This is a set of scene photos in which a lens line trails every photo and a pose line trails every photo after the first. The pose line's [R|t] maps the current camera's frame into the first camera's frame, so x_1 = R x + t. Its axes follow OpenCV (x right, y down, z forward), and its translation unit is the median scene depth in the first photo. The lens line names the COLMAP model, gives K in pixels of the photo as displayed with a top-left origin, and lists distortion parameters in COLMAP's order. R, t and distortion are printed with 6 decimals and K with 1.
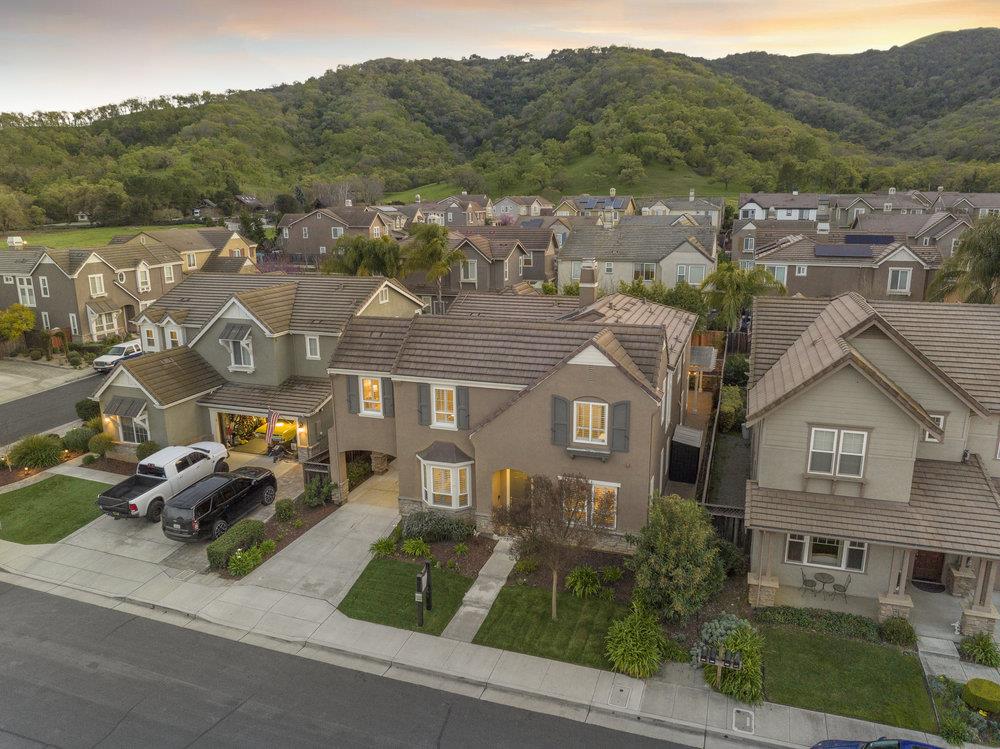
lens RADIAL K [[699.8, 0, 505.8], [0, 699.8, 374.5], [0, 0, 1]] dist [-0.046953, 0.017334]
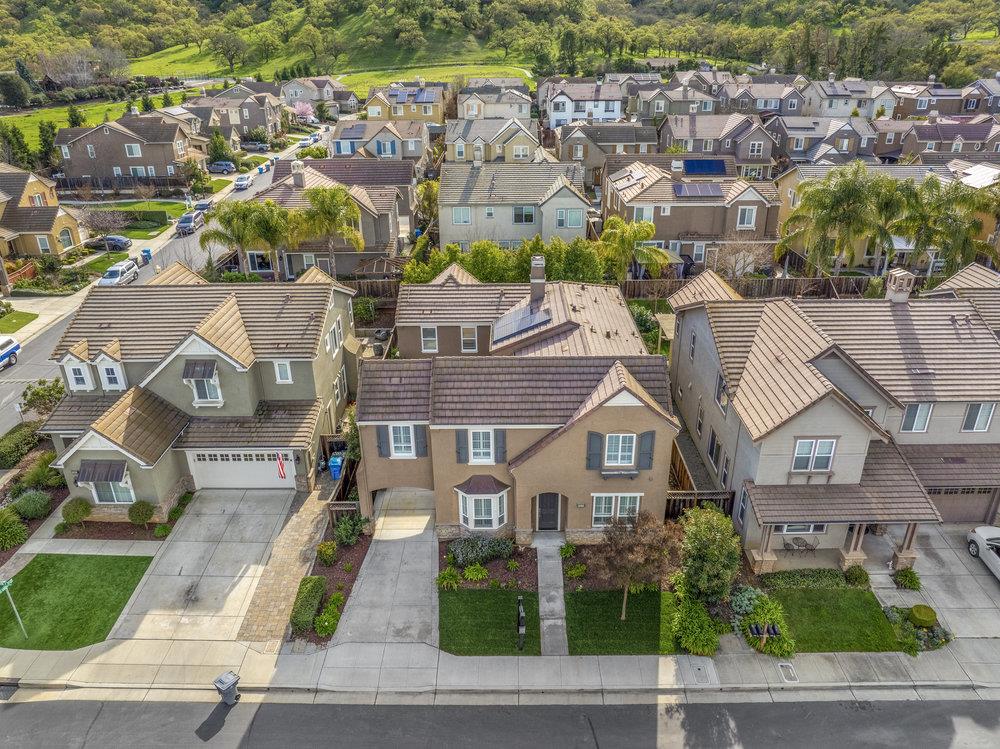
lens RADIAL K [[699.8, 0, 504.9], [0, 699.8, 375.0], [0, 0, 1]] dist [-0.046953, 0.017334]
pose [[0.948455, -0.135898, 0.286296, -0.345366], [0.078013, 0.975711, 0.204702, -0.279208], [-0.307160, -0.171816, 0.936019, -0.023016]]
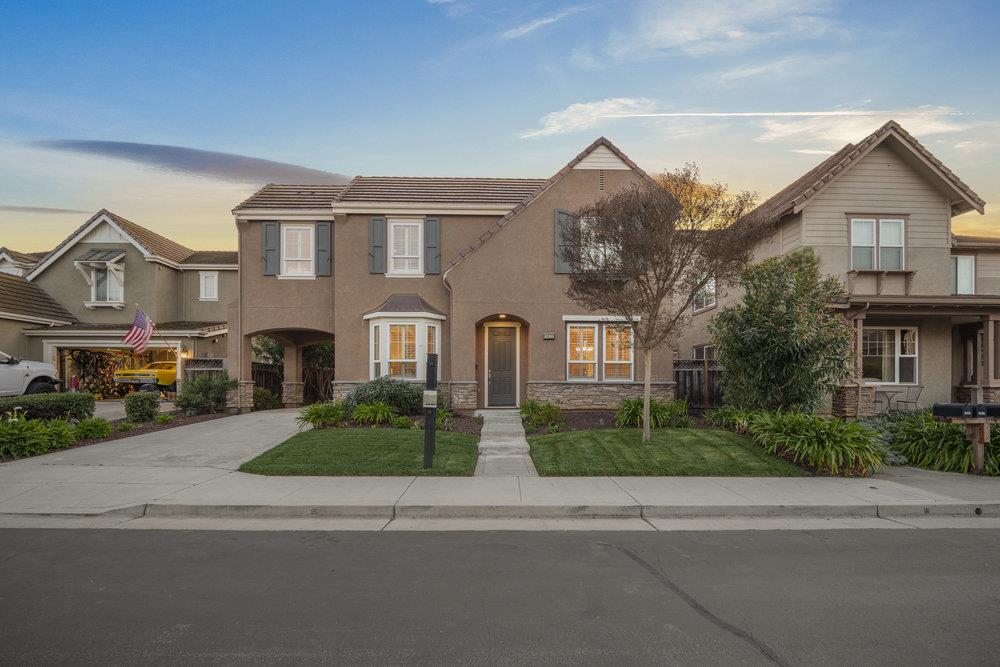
lens RADIAL K [[419.9, 0, 499.5], [0, 419.9, 380.9], [0, 0, 1]] dist [-0.012307, -0.001190]
pose [[0.940260, 0.009012, 0.340338, -0.144310], [0.074120, 0.970254, -0.230465, 0.299586], [-0.332291, 0.241923, 0.911623, 0.561019]]
